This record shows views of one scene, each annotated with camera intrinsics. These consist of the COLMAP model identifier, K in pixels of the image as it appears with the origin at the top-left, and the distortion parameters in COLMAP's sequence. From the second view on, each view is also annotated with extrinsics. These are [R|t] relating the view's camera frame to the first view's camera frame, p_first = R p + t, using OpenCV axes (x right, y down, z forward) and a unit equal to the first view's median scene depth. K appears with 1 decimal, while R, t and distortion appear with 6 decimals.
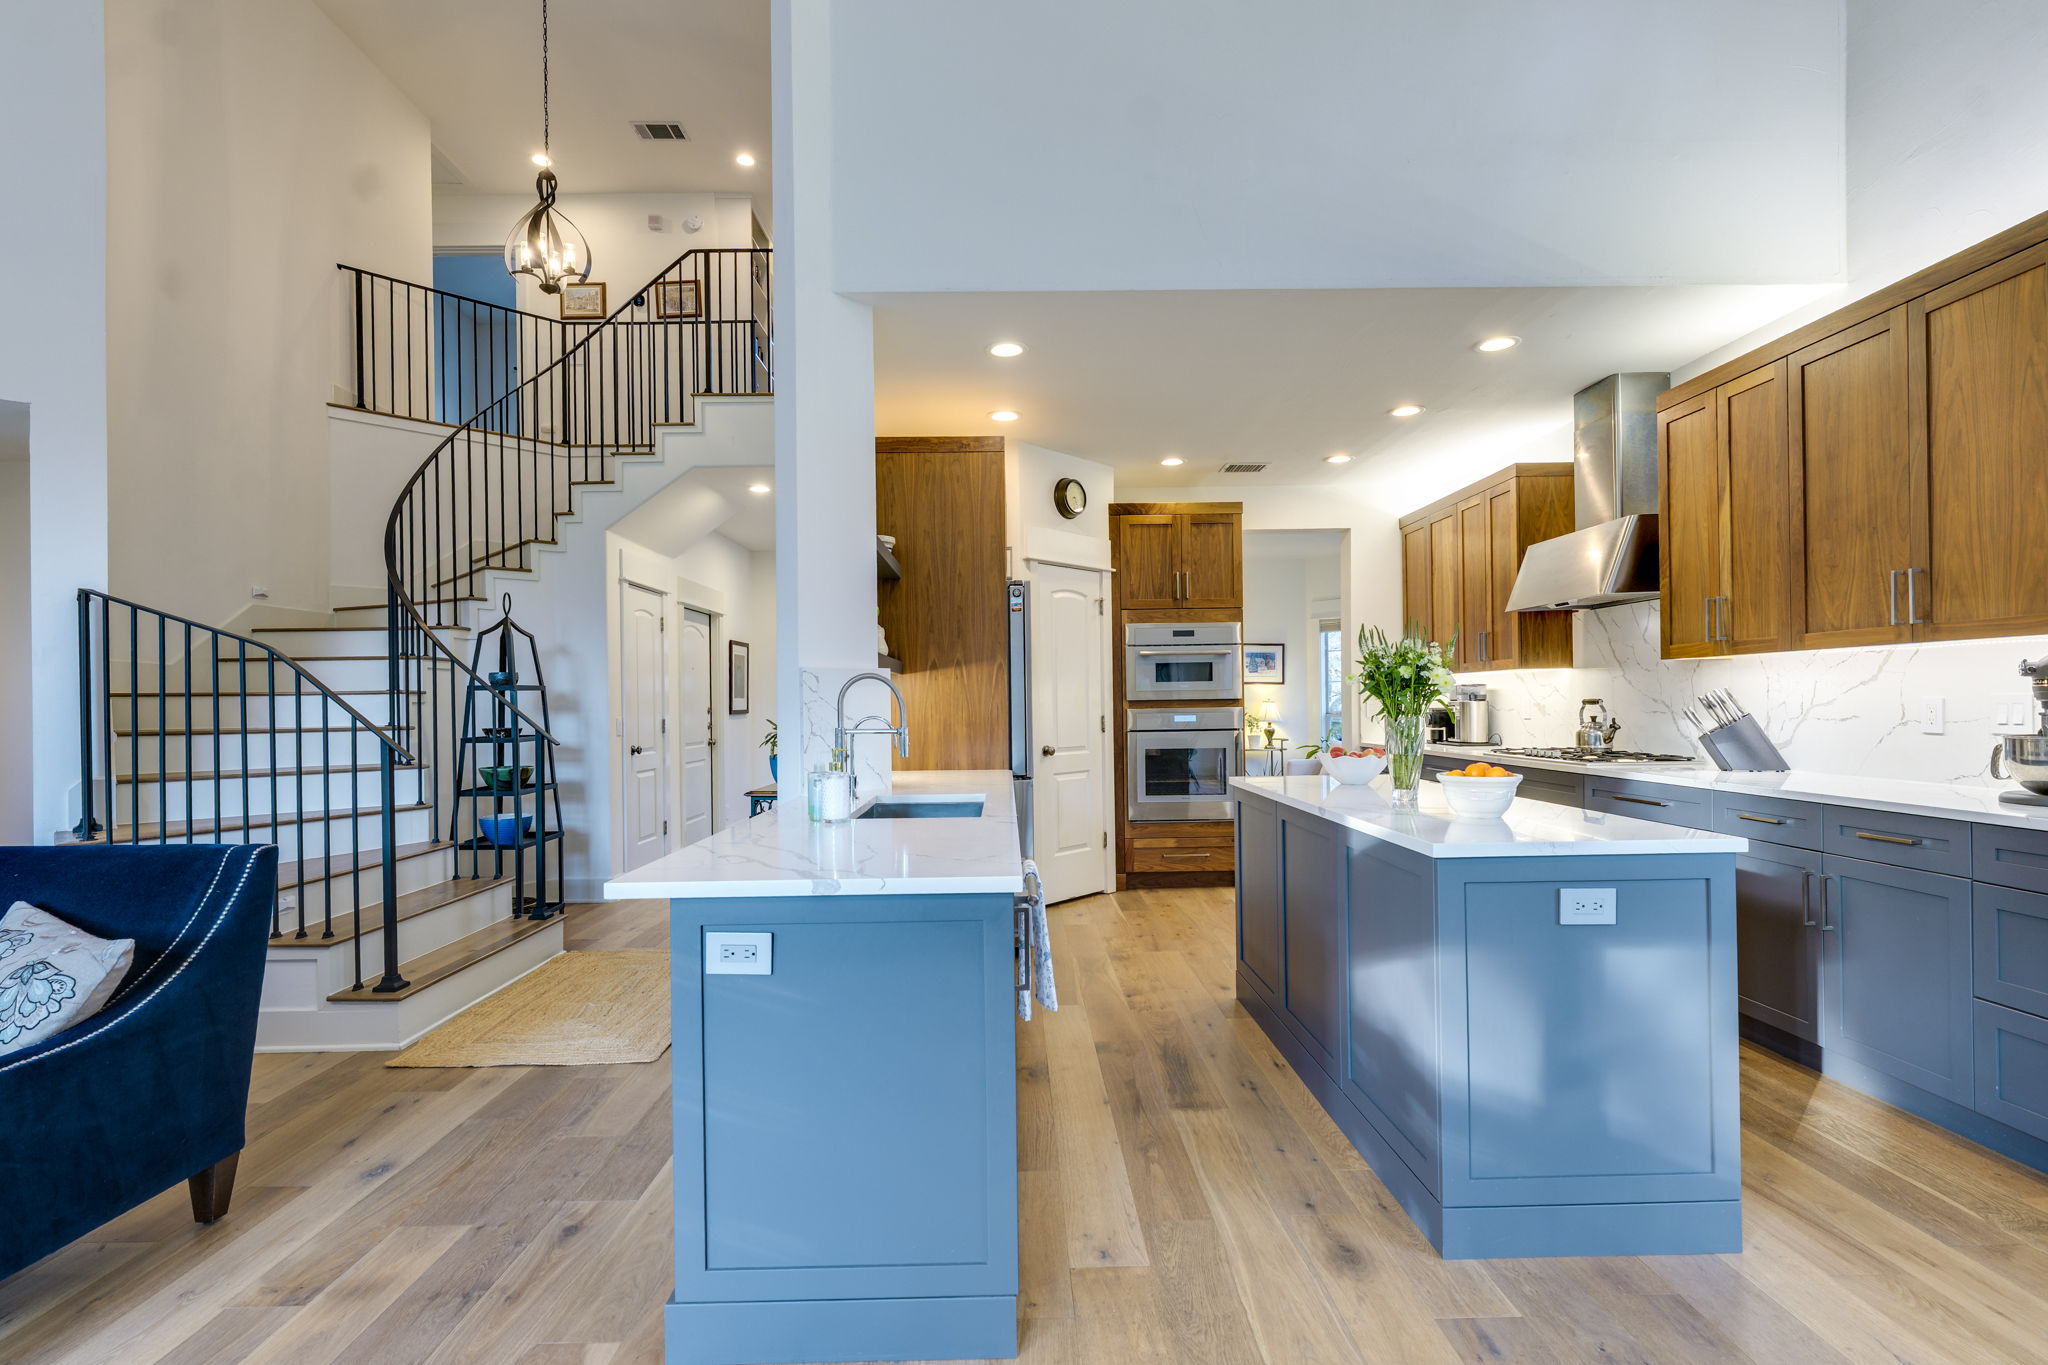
lens RADIAL K [[944.9, 0, 1018.9], [0, 944.9, 702.3], [0, 0, 1]] dist [0.000888, -0.000819]
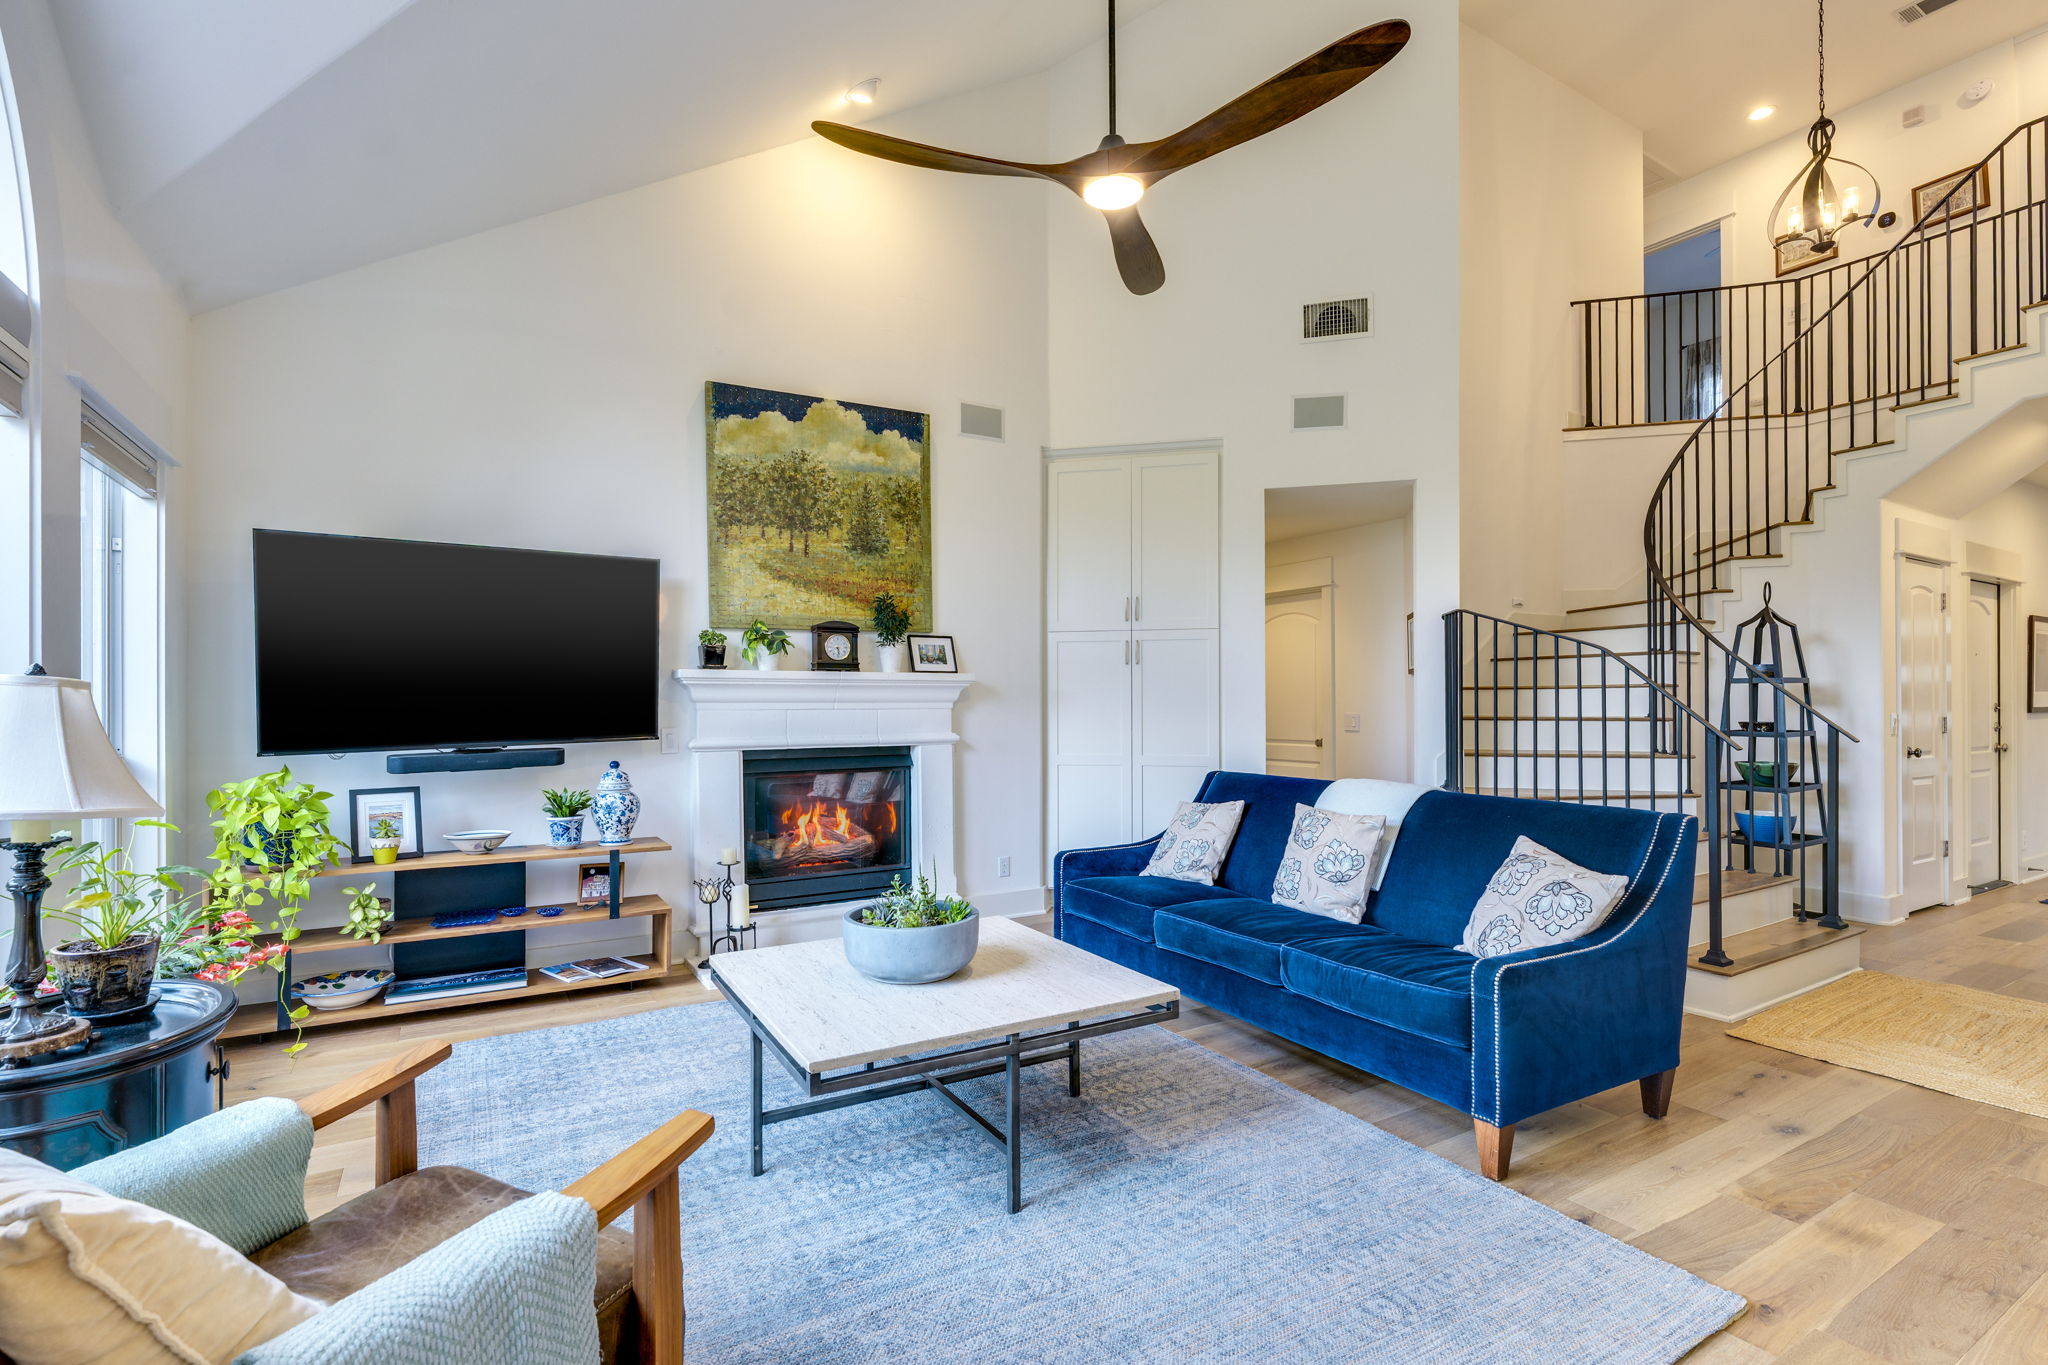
lens RADIAL K [[944.9, 0, 1030.2], [0, 944.9, 698.7], [0, 0, 1]] dist [0.000888, -0.000819]
pose [[0.506413, 0.007123, -0.862262, -0.128956], [-0.004515, 0.999974, 0.005609, 0.002183], [0.862279, 0.001052, 0.506432, -0.193488]]
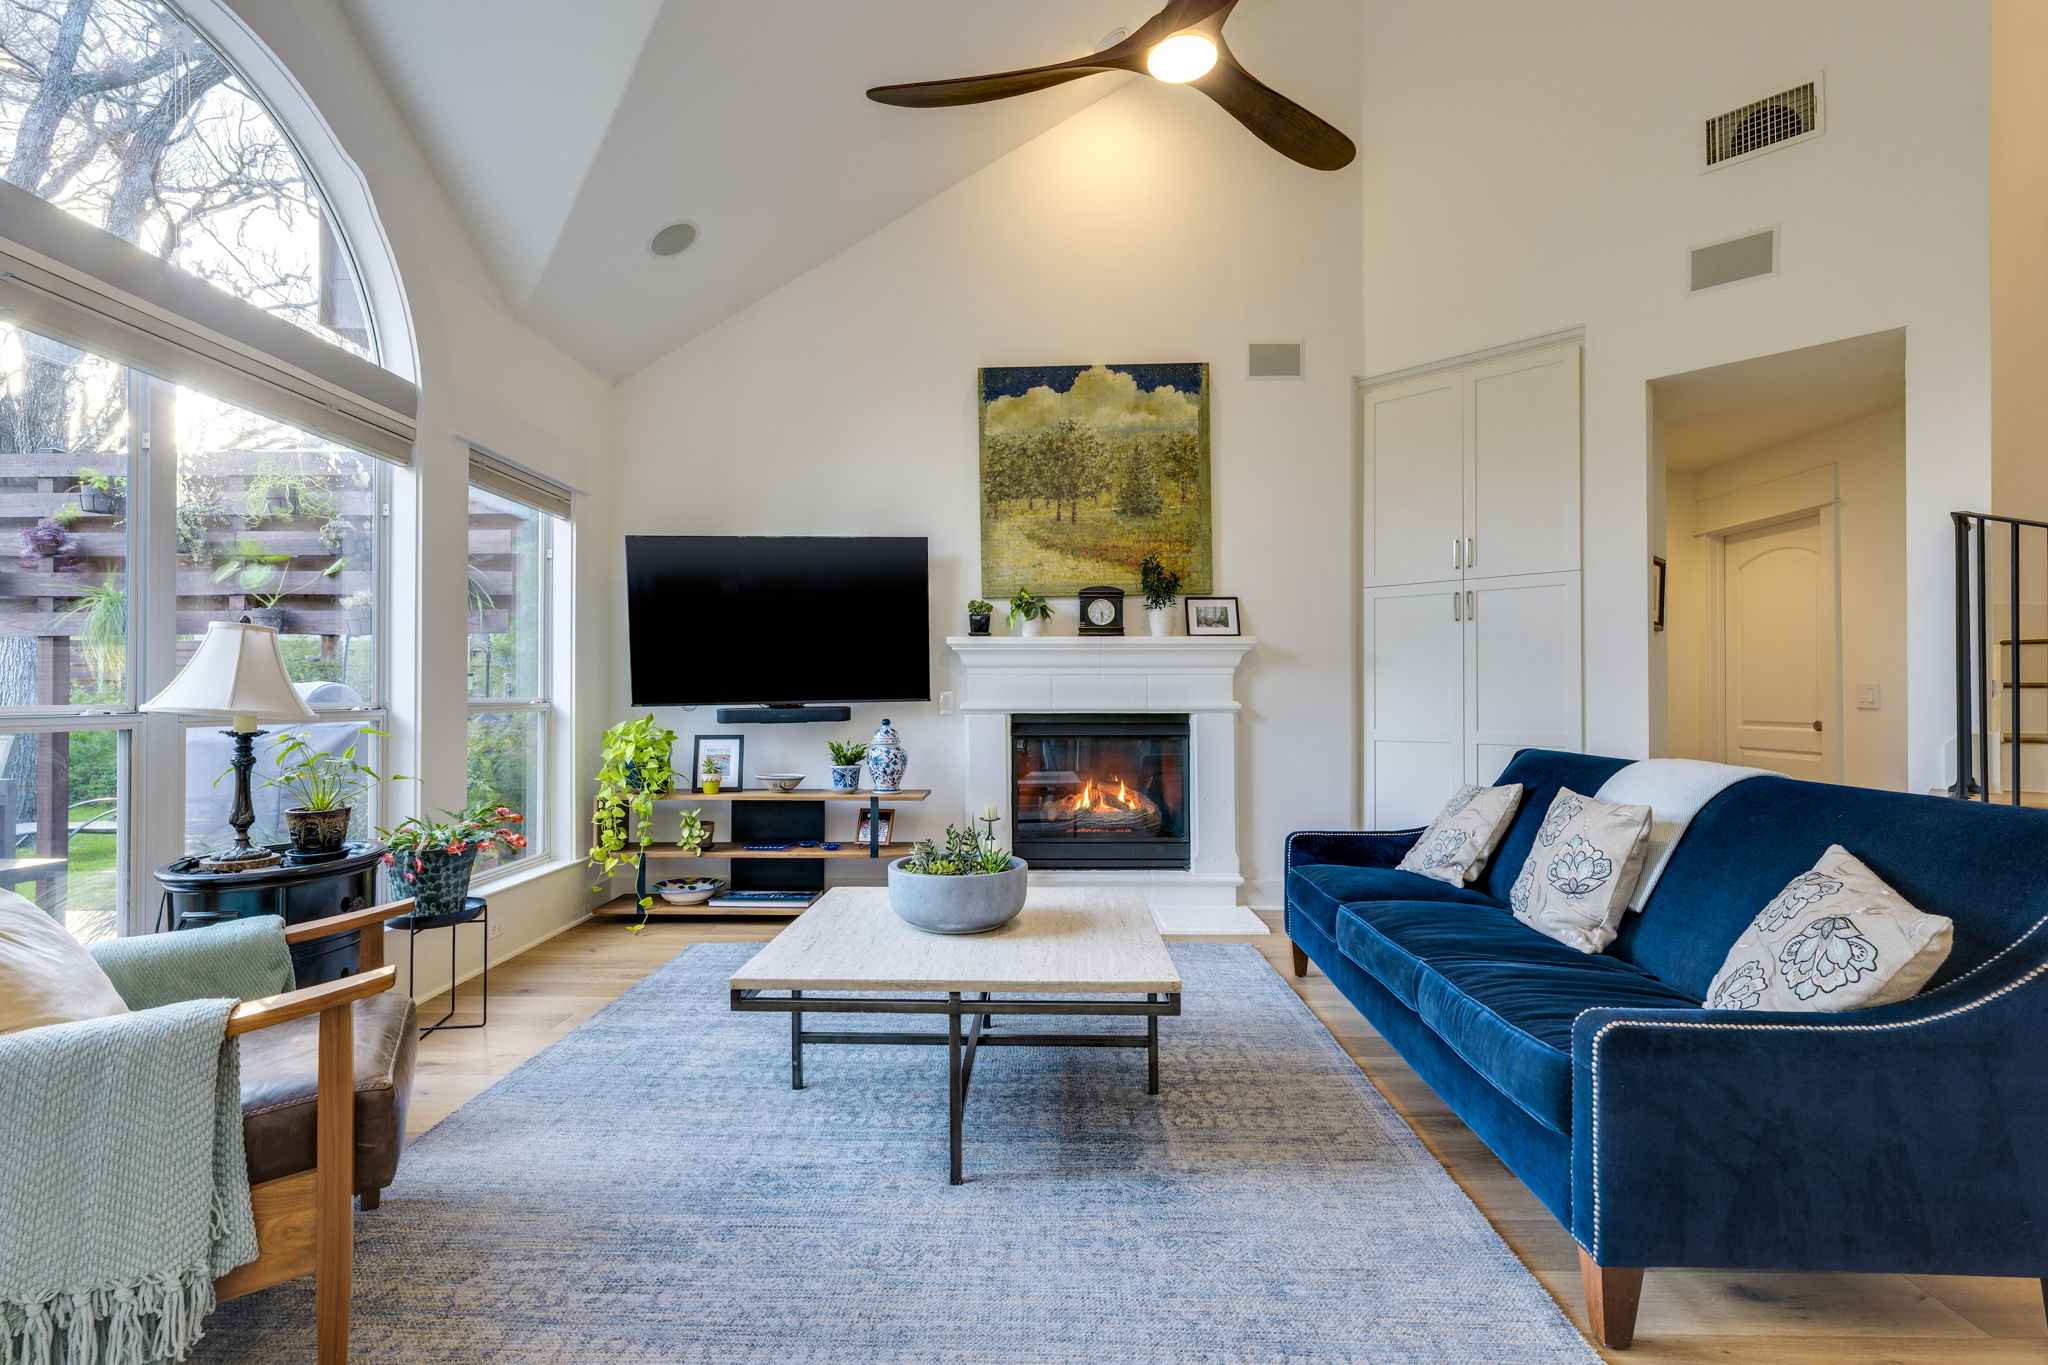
lens RADIAL K [[944.9, 0, 1028.0], [0, 944.9, 681.7], [0, 0, 1]] dist [0.000888, -0.000819]
pose [[-0.024775, 0.000177, -0.999693, -0.091117], [0.000571, 1.000000, 0.000163, 0.033496], [0.999693, -0.000567, -0.024775, 0.154550]]
